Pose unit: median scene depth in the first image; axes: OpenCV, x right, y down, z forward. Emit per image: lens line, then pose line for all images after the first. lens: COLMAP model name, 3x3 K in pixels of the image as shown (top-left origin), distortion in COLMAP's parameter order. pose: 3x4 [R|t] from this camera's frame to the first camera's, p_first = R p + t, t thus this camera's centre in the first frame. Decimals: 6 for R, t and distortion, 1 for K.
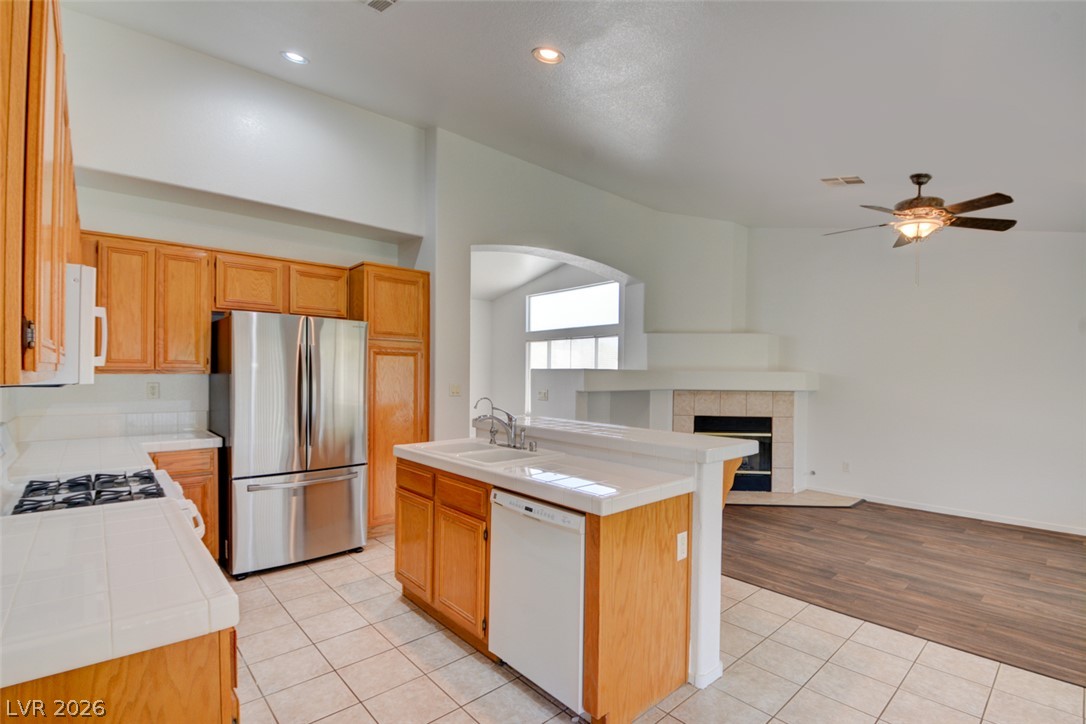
lens RADIAL K [[502.8, 0, 569.7], [0, 502.8, 365.2], [0, 0, 1]] dist [-0.000590, -0.014294]
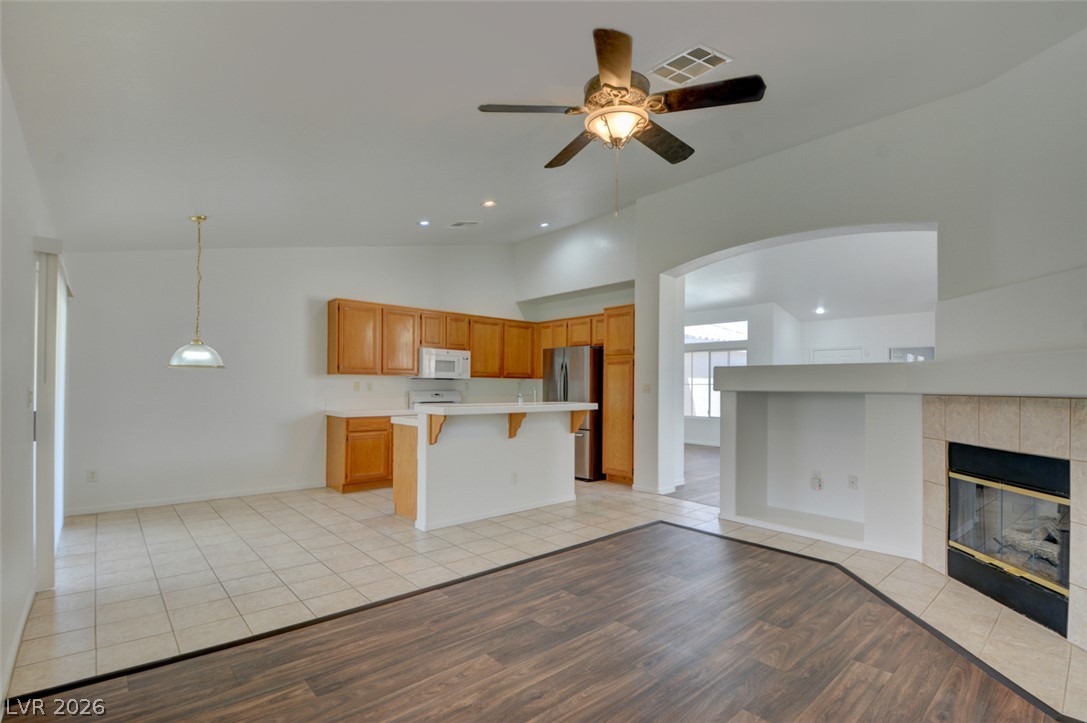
lens RADIAL K [[510.2, 0, 551.6], [0, 510.2, 385.1], [0, 0, 1]] dist [0.000872, -0.014638]
pose [[-0.026172, -0.013216, -0.999570, 1.365787], [0.008815, 0.999871, -0.013451, 0.070709], [0.999619, -0.009163, -0.026052, 0.959669]]
